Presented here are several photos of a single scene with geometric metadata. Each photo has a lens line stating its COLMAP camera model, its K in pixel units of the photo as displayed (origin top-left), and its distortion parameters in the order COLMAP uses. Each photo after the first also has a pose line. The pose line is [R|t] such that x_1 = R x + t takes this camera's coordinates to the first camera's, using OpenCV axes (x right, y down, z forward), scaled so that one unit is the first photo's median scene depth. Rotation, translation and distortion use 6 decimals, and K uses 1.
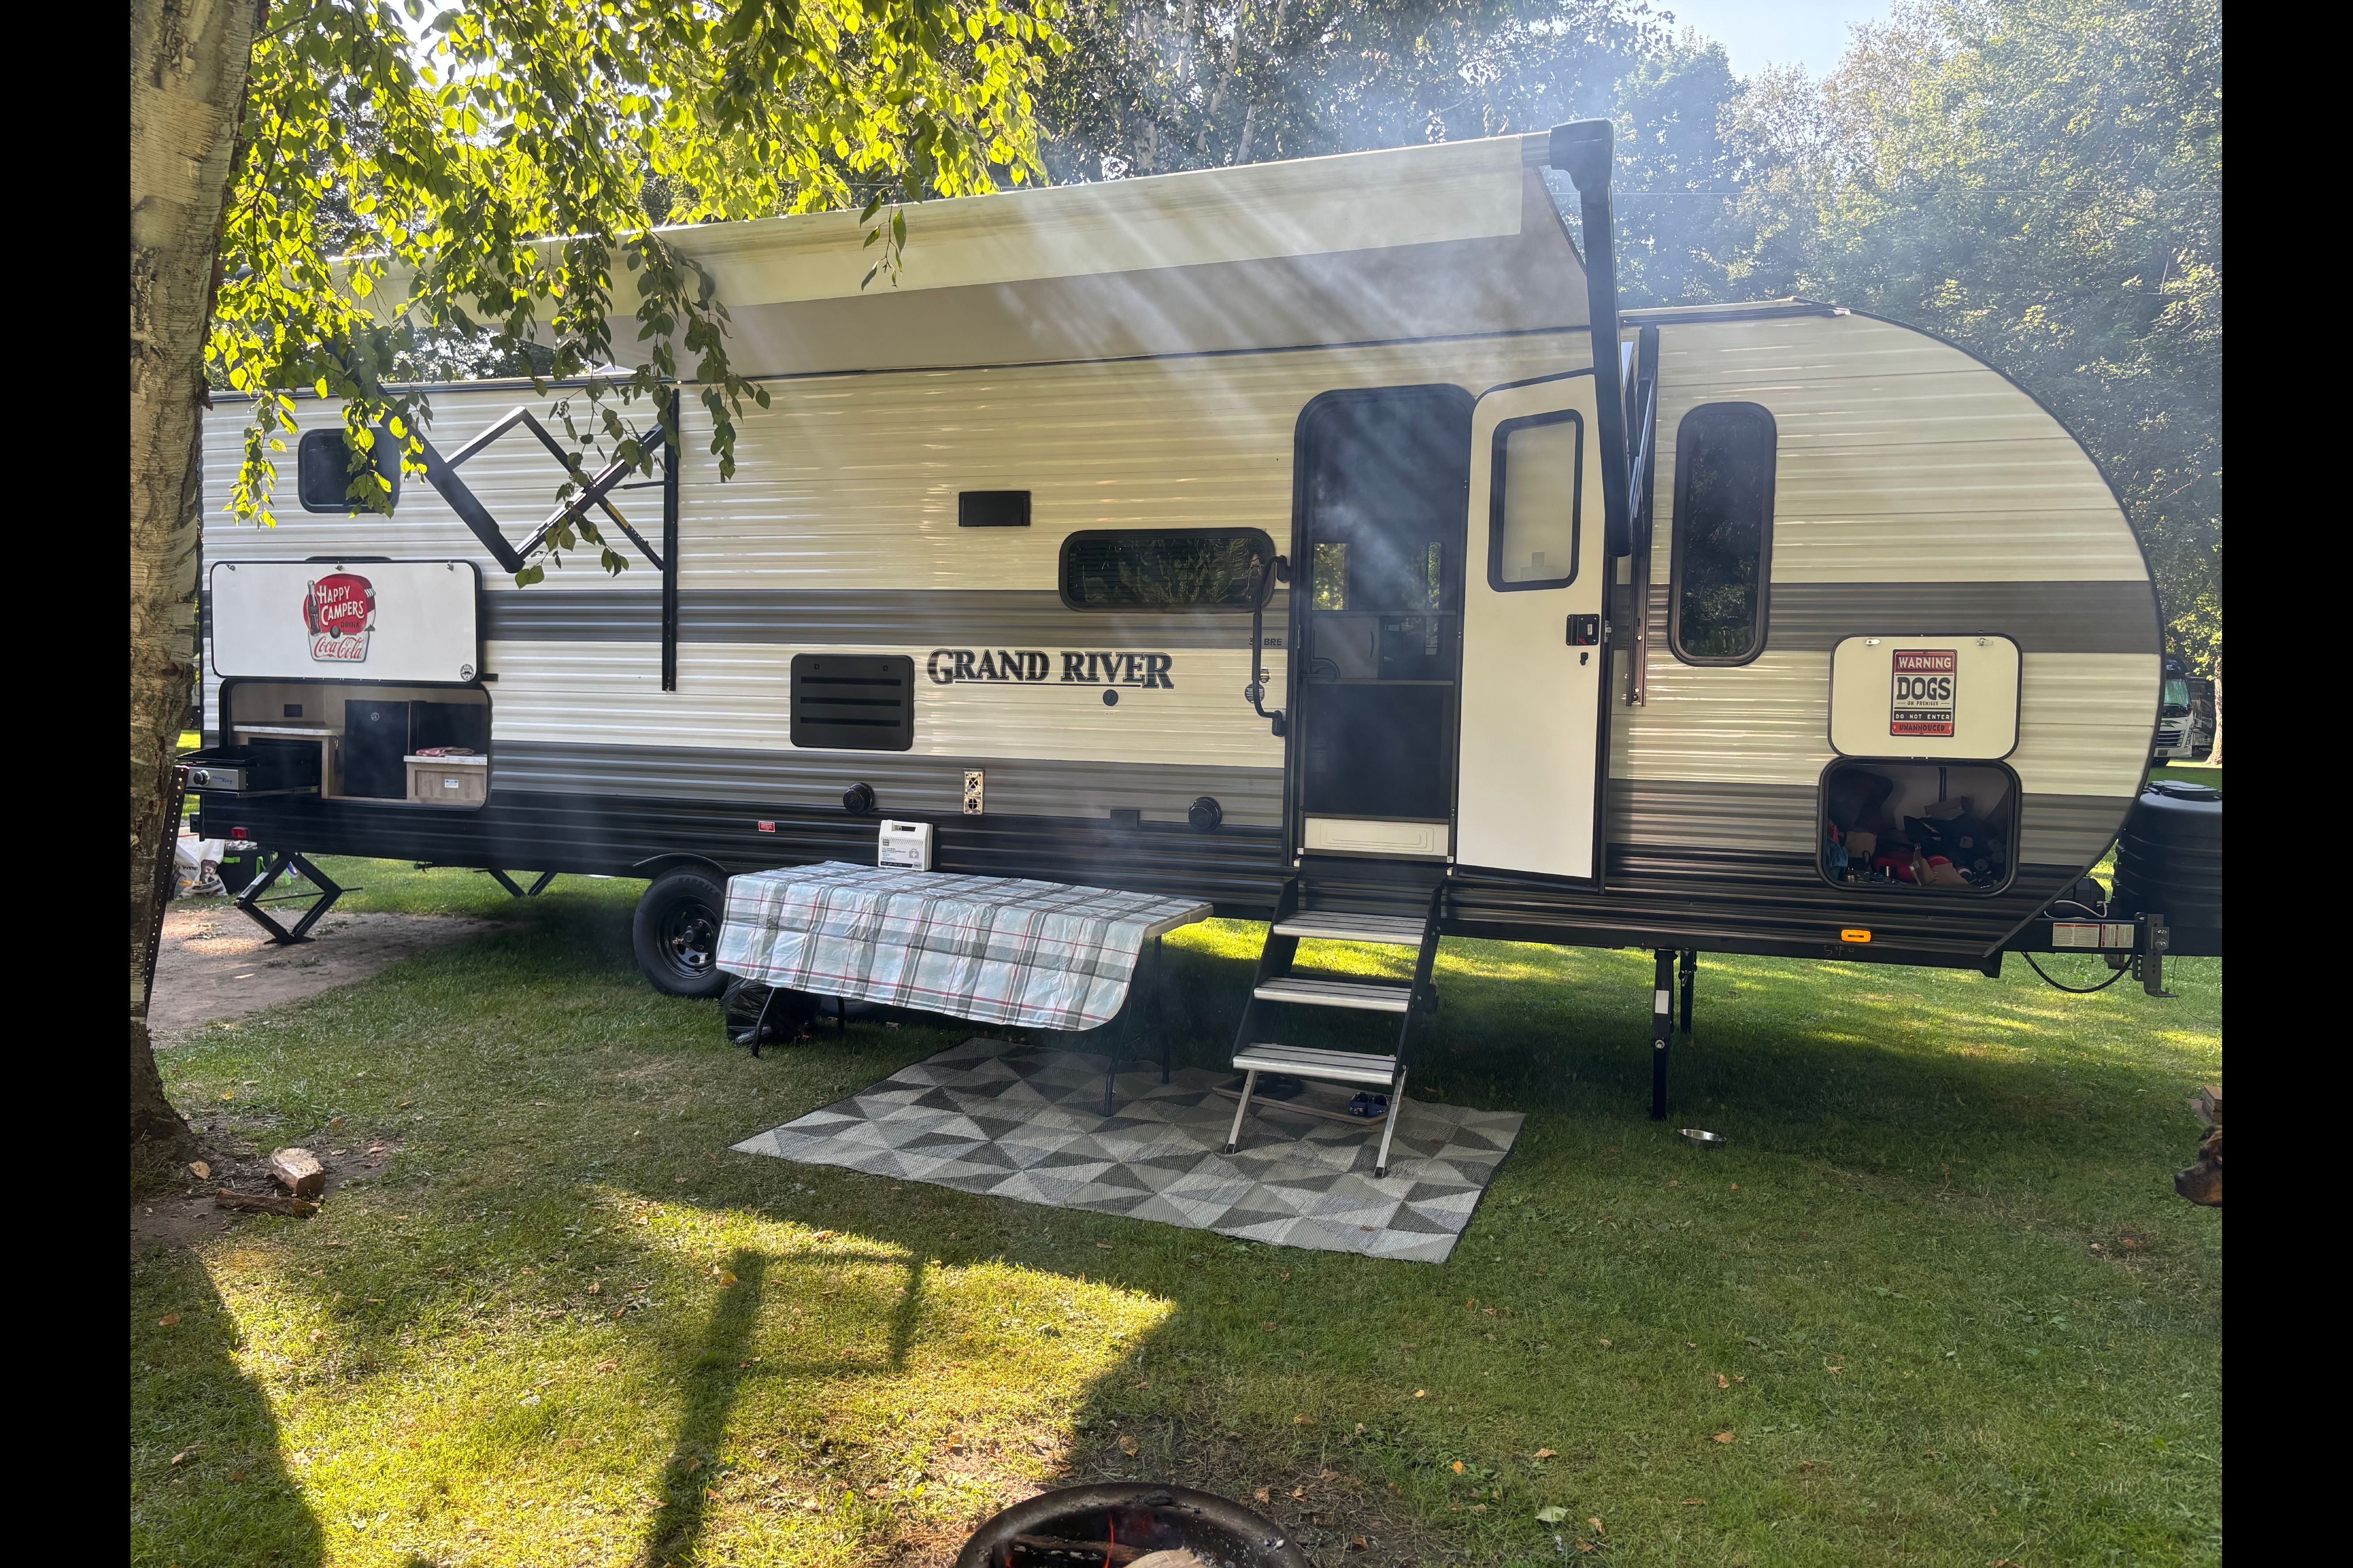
lens RADIAL K [[1628.6, 0, 1178.2], [0, 1628.6, 778.3], [0, 0, 1]] dist [0.040279, -0.004862]
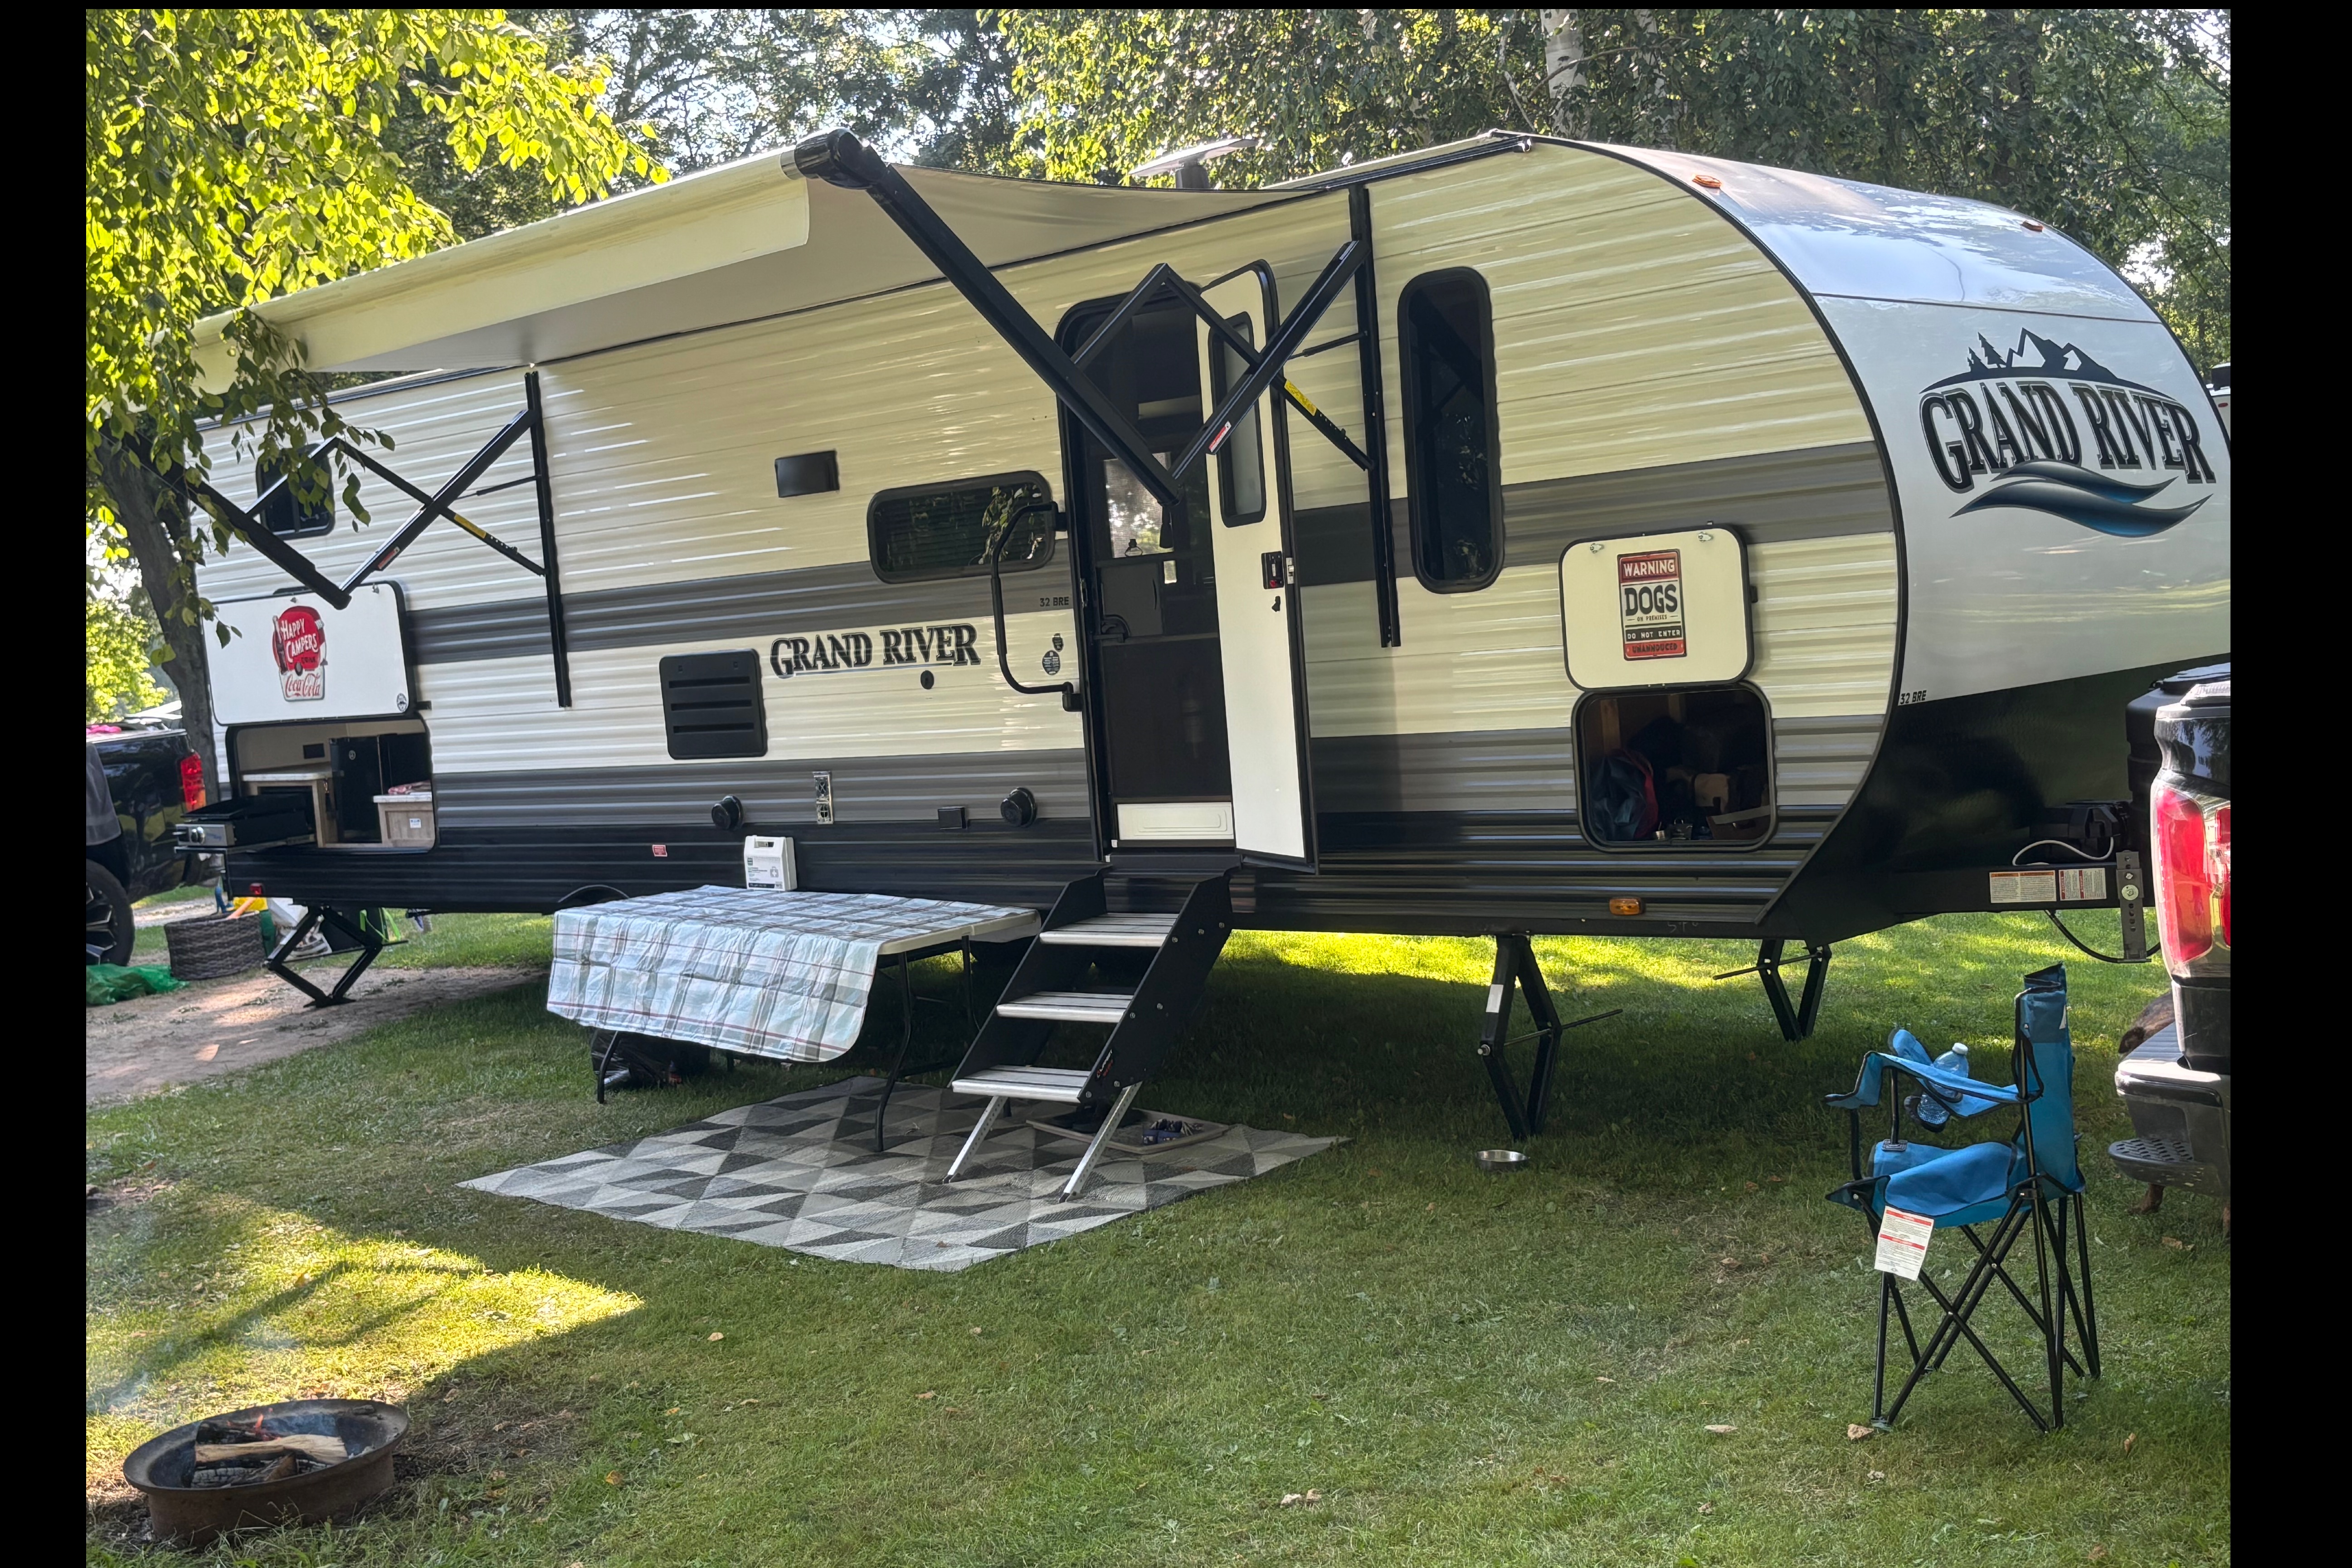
lens RADIAL K [[2873.2, 0, 1175.2], [0, 2873.2, 789.6], [0, 0, 1]] dist [0.109056, 0.000000]
pose [[0.911153, -0.073792, -0.405407, 0.718098], [0.086826, 0.996127, 0.013828, -0.001139], [0.402817, -0.047800, 0.914032, -0.359597]]
